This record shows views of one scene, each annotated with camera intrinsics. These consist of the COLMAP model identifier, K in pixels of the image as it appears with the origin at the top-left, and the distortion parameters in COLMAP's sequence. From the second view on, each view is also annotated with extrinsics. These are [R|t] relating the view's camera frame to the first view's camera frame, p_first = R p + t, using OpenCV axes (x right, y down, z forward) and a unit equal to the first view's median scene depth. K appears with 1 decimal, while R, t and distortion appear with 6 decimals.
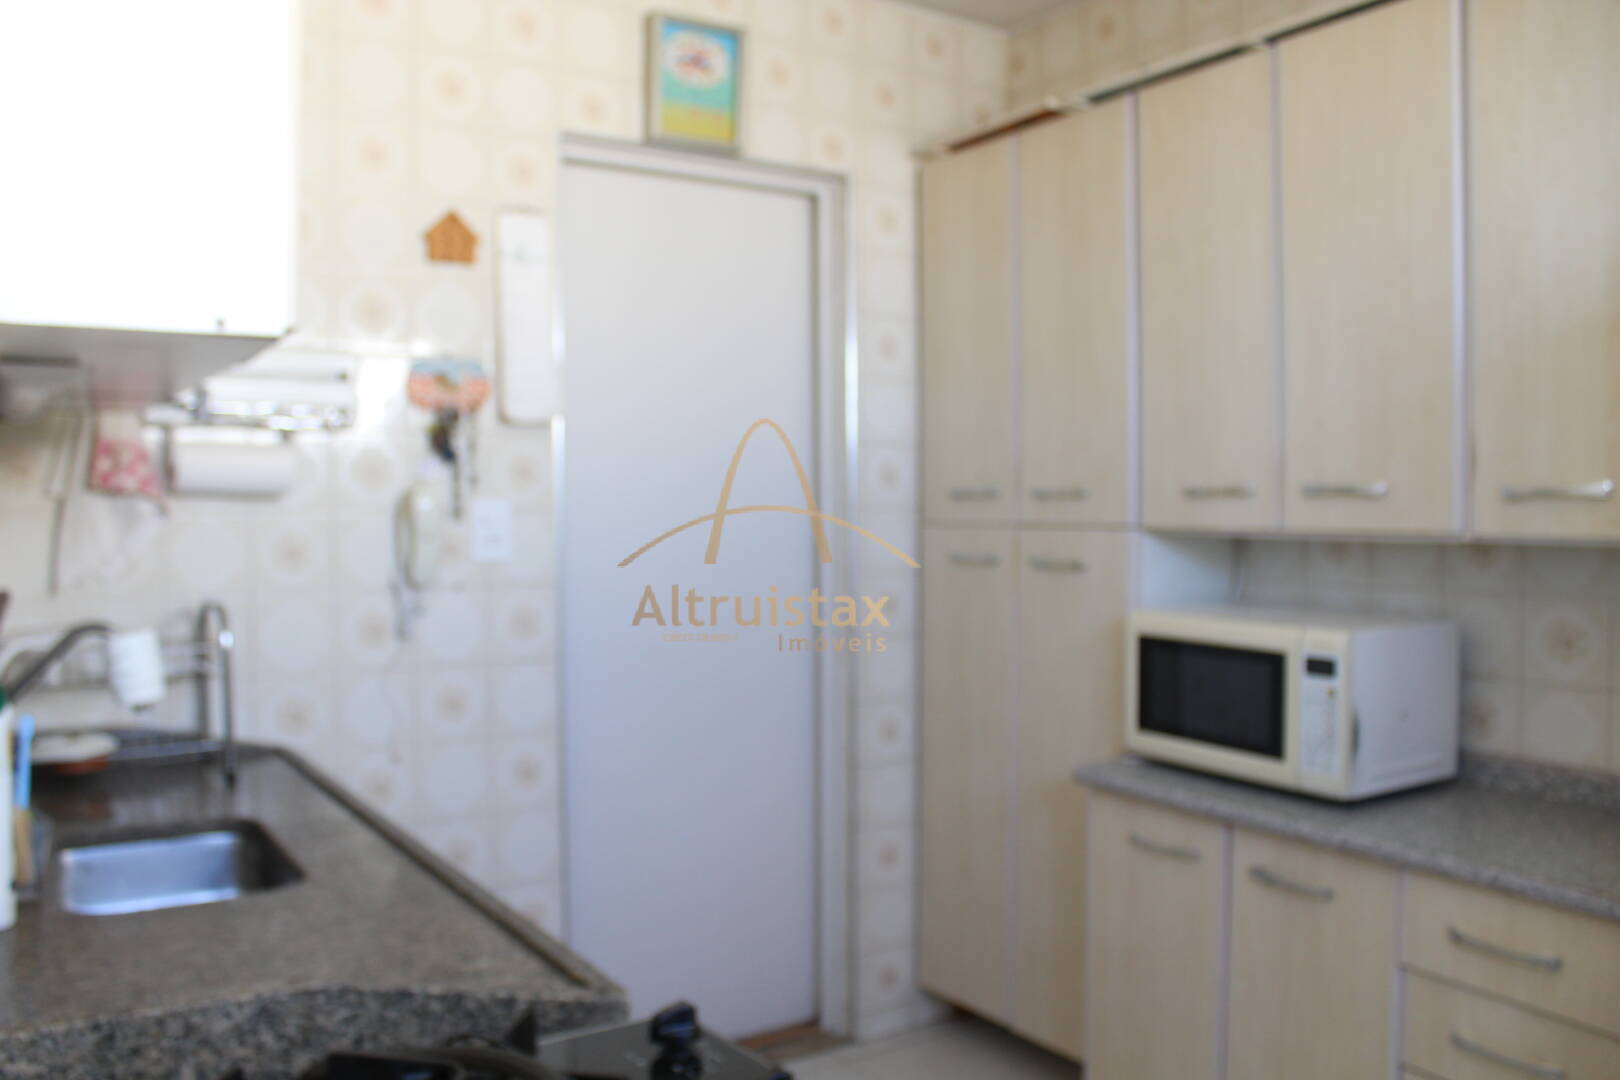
lens RADIAL K [[1326.8, 0, 804.7], [0, 1326.8, 534.3], [0, 0, 1]] dist [-0.169504, 0.146030]
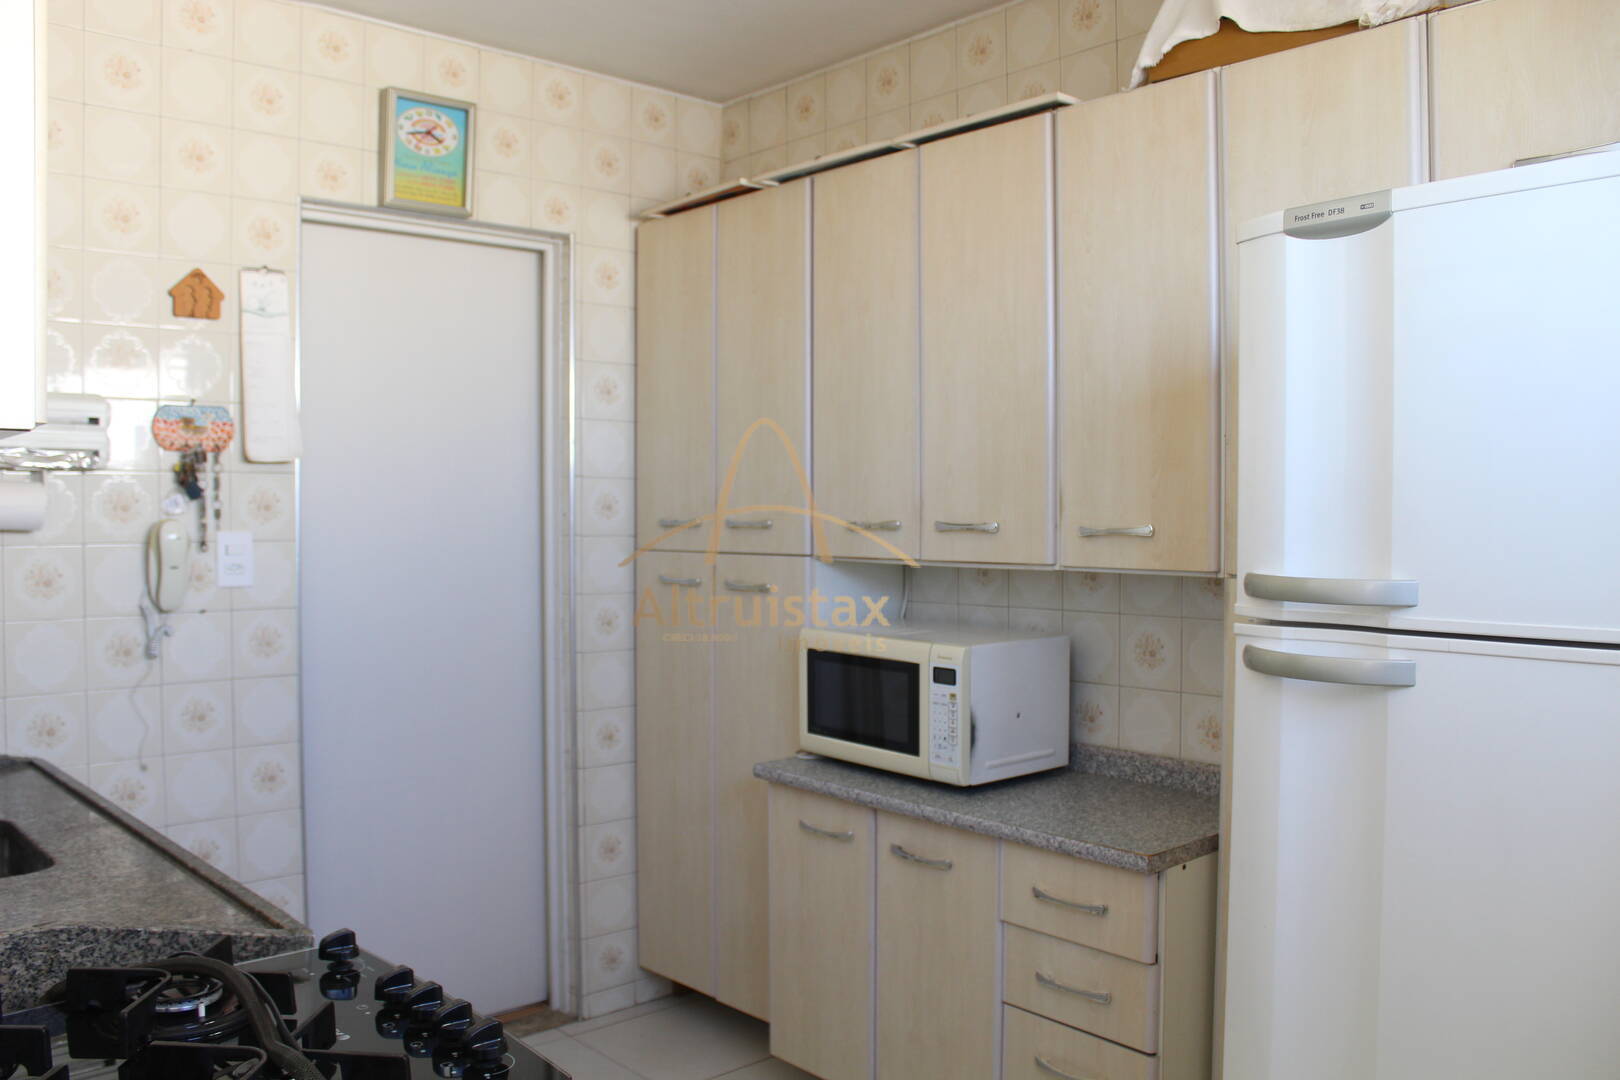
lens RADIAL K [[1326.8, 0, 798.1], [0, 1326.8, 540.5], [0, 0, 1]] dist [-0.169504, 0.146030]
pose [[0.987693, -0.000949, 0.156403, 0.063889], [0.001523, 0.999993, -0.003549, -0.015461], [-0.156399, 0.003743, 0.987687, -0.156799]]
